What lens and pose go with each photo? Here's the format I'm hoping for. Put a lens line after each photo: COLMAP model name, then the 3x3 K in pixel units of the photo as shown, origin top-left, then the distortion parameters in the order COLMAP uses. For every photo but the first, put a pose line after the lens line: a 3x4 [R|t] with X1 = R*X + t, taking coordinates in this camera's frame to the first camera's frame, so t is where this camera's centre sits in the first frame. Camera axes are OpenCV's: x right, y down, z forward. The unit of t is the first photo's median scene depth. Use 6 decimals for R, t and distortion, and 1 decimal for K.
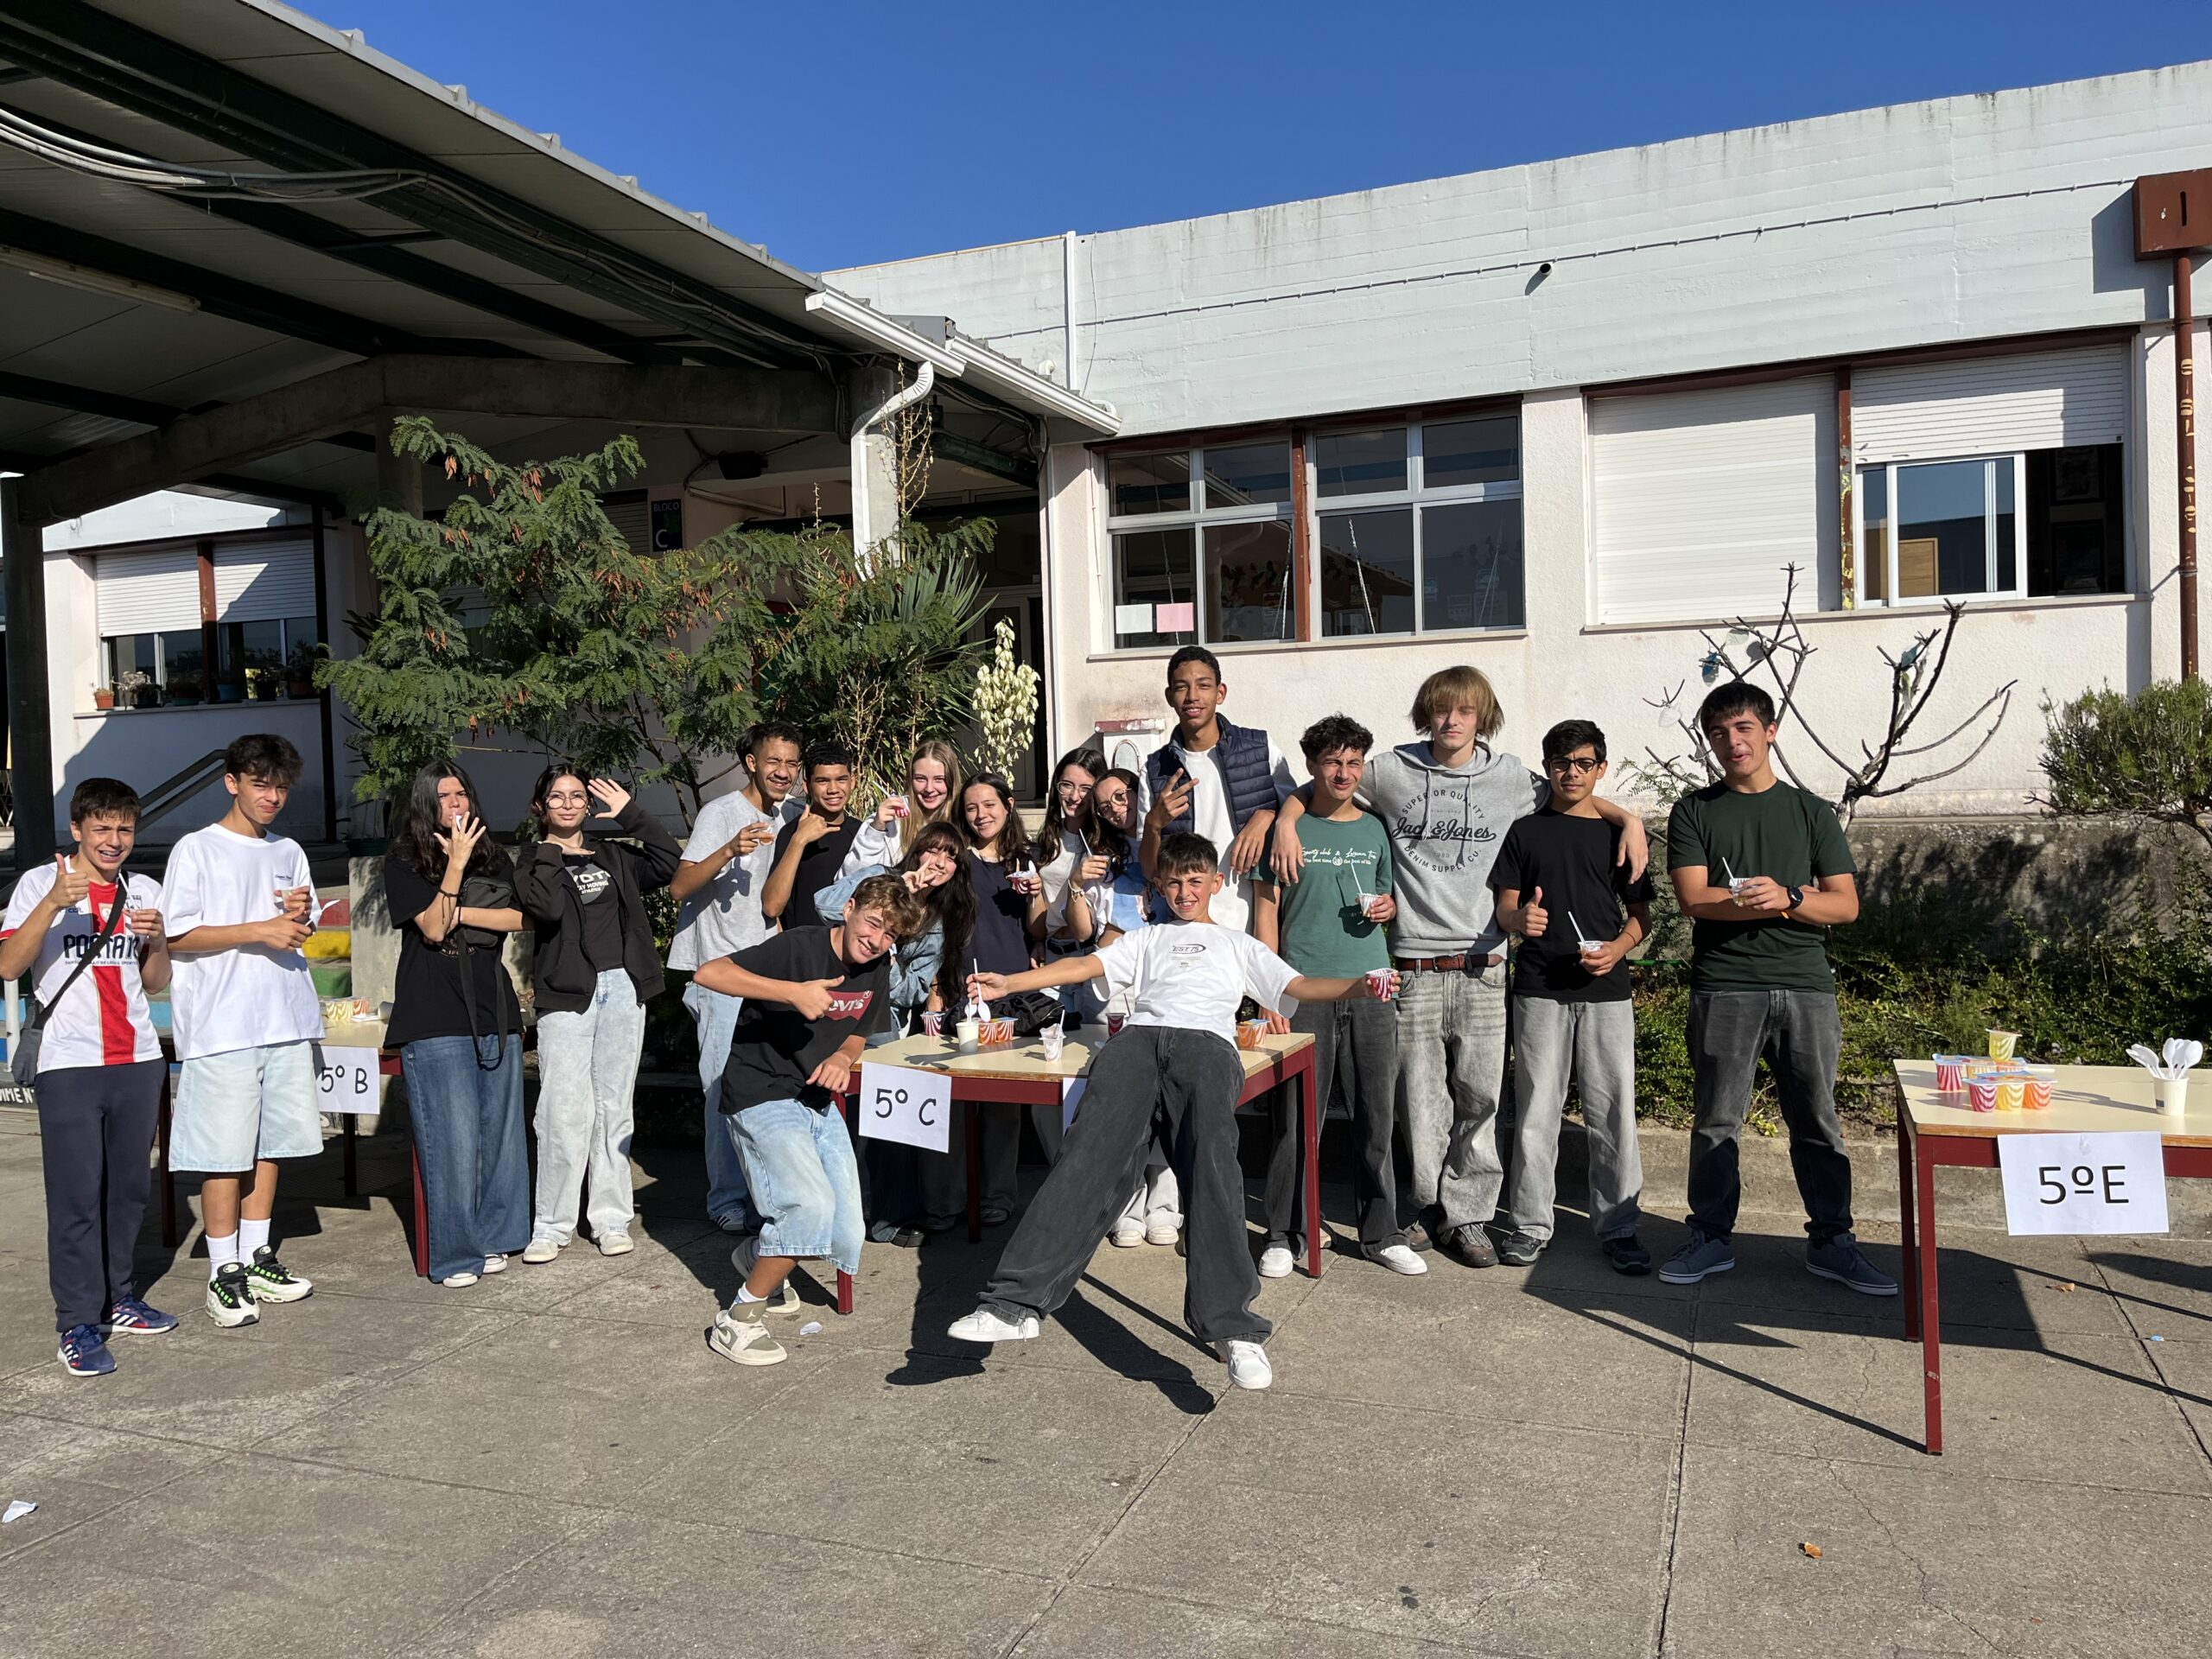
lens RADIAL K [[1670.1, 0, 1106.0], [0, 1670.1, 829.5], [0, 0, 1]] dist [-0.025039, -0.002846]
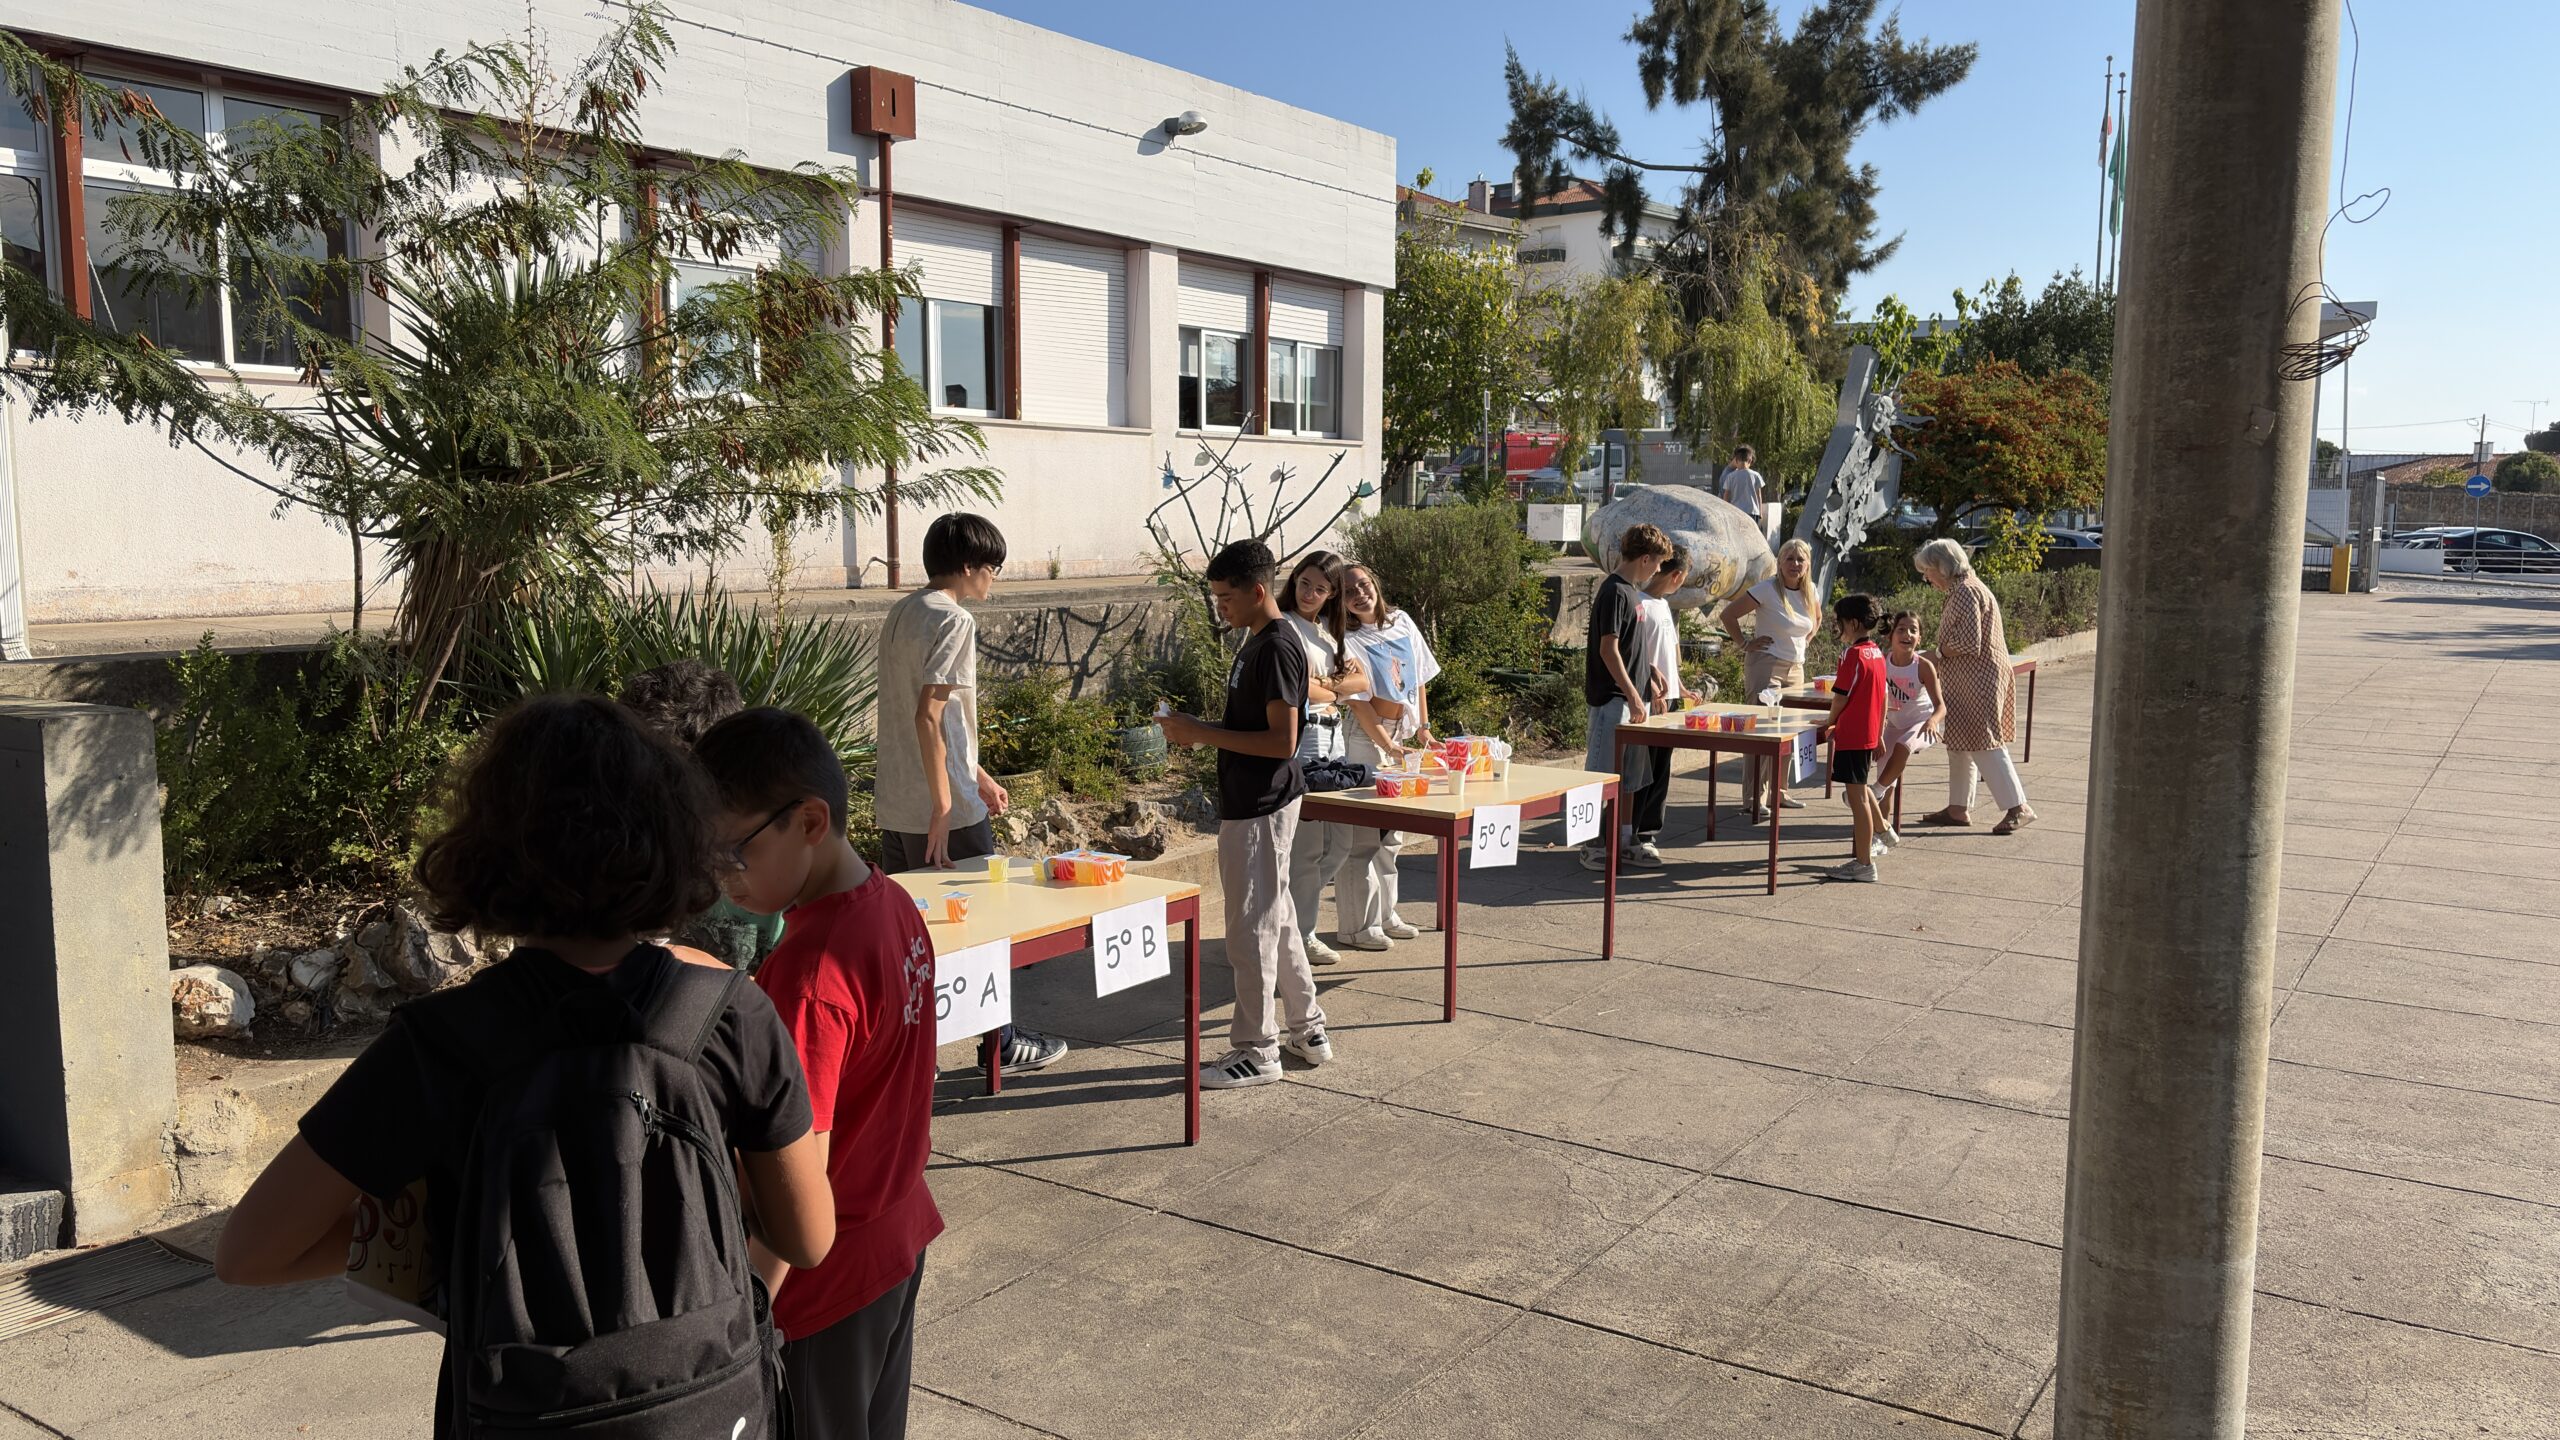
lens RADIAL K [[1920.6, 0, 1280.0], [0, 1920.6, 720.0], [0, 0, 1]] dist [0.002733, 0.001116]
pose [[0.221303, -0.070271, 0.972670, -0.914369], [0.013330, 0.997525, 0.069033, -0.010603], [-0.975114, -0.002311, 0.221692, 0.498403]]
